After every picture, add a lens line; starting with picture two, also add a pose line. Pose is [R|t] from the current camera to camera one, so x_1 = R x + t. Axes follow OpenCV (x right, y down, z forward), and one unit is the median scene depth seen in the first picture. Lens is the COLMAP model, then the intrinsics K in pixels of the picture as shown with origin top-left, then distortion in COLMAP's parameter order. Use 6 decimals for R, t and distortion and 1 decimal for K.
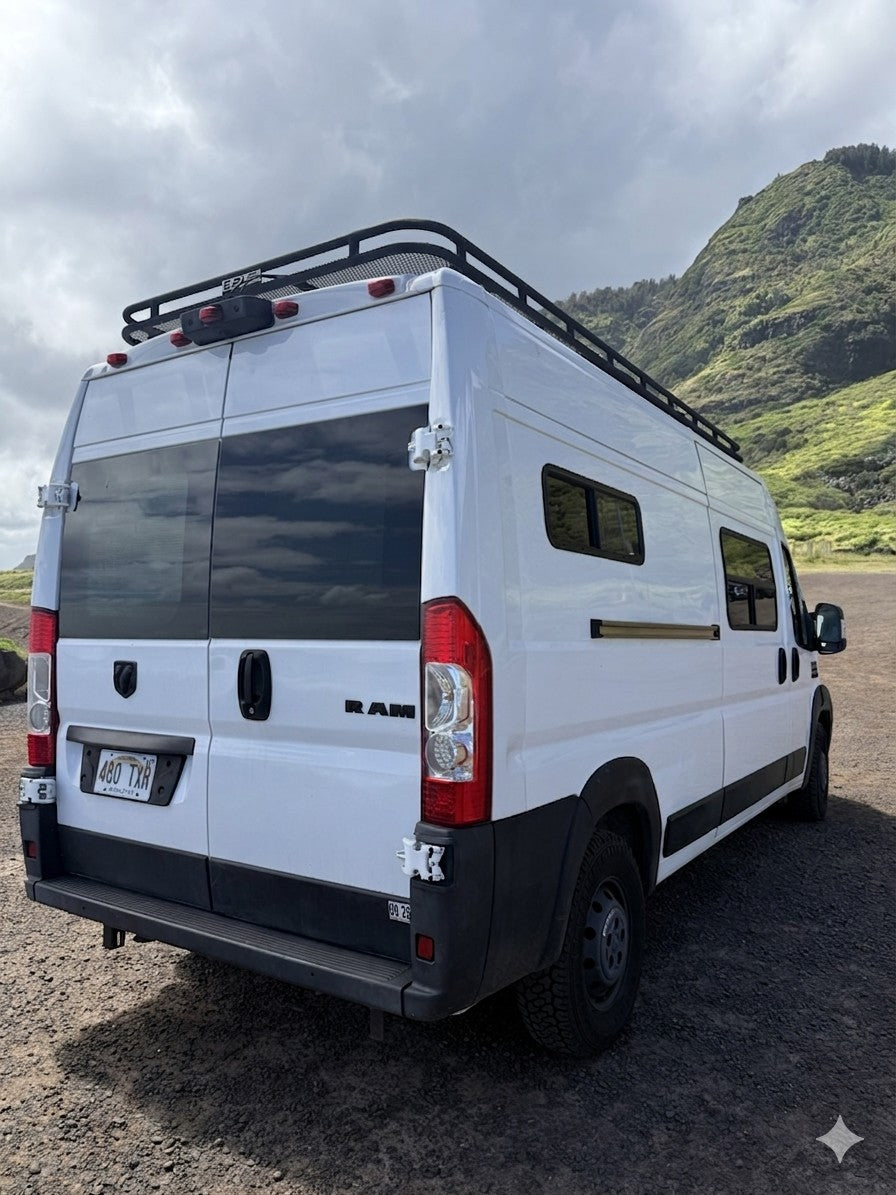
lens RADIAL K [[839.0, 0, 448.0], [0, 839.0, 597.5], [0, 0, 1]] dist [-0.005395, -0.005763]
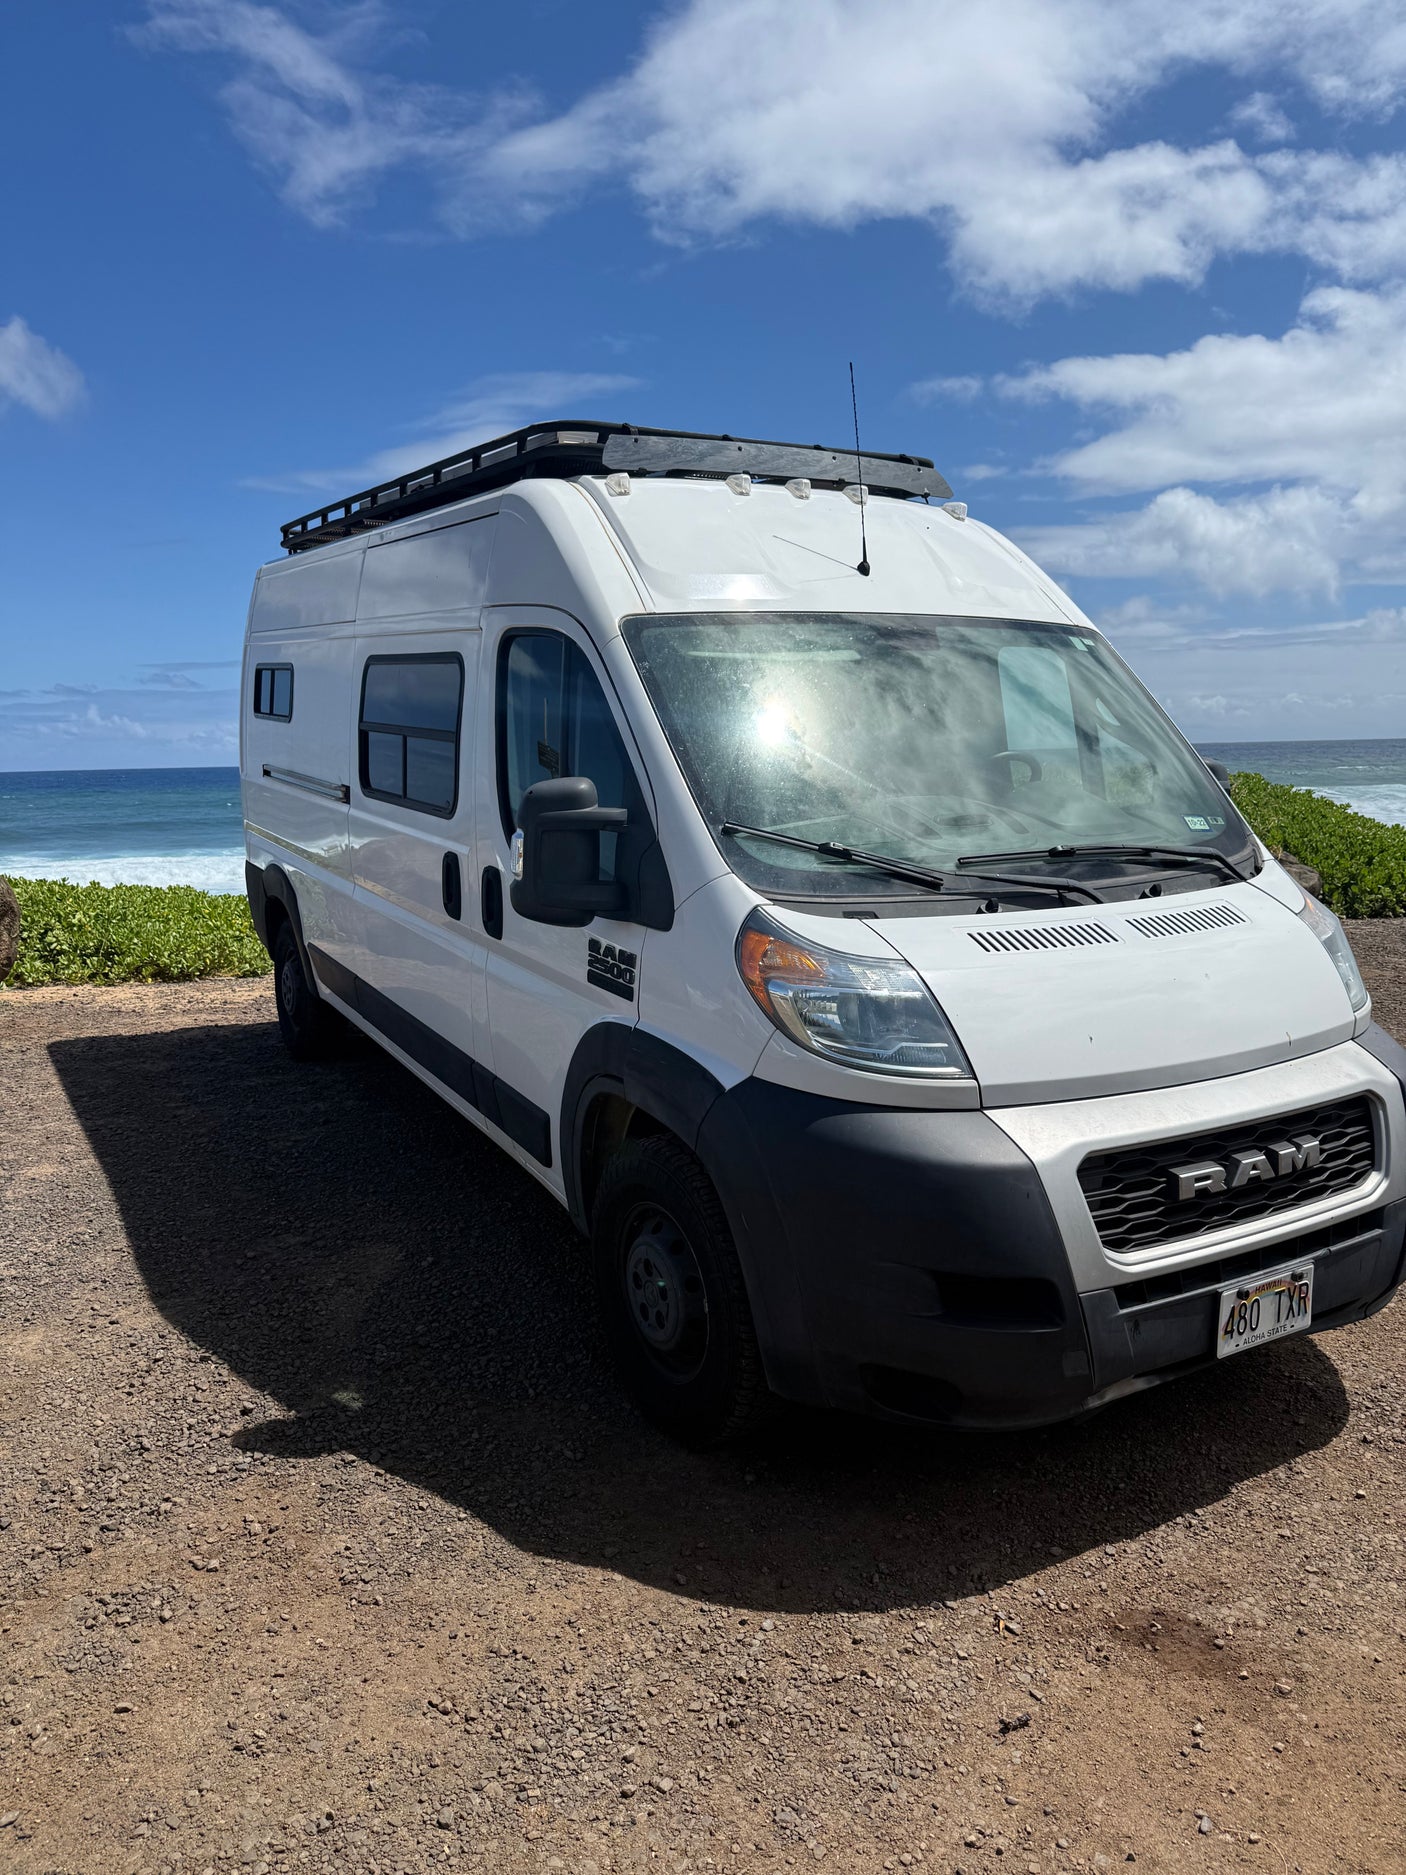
lens RADIAL K [[1316.4, 0, 703.0], [0, 1316.4, 937.5], [0, 0, 1]] dist [-0.005395, -0.005763]
pose [[-0.443555, 0.176053, -0.878786, 1.408089], [0.047475, 0.983756, 0.173120, -0.030354], [0.894989, 0.035068, -0.444708, 2.003888]]
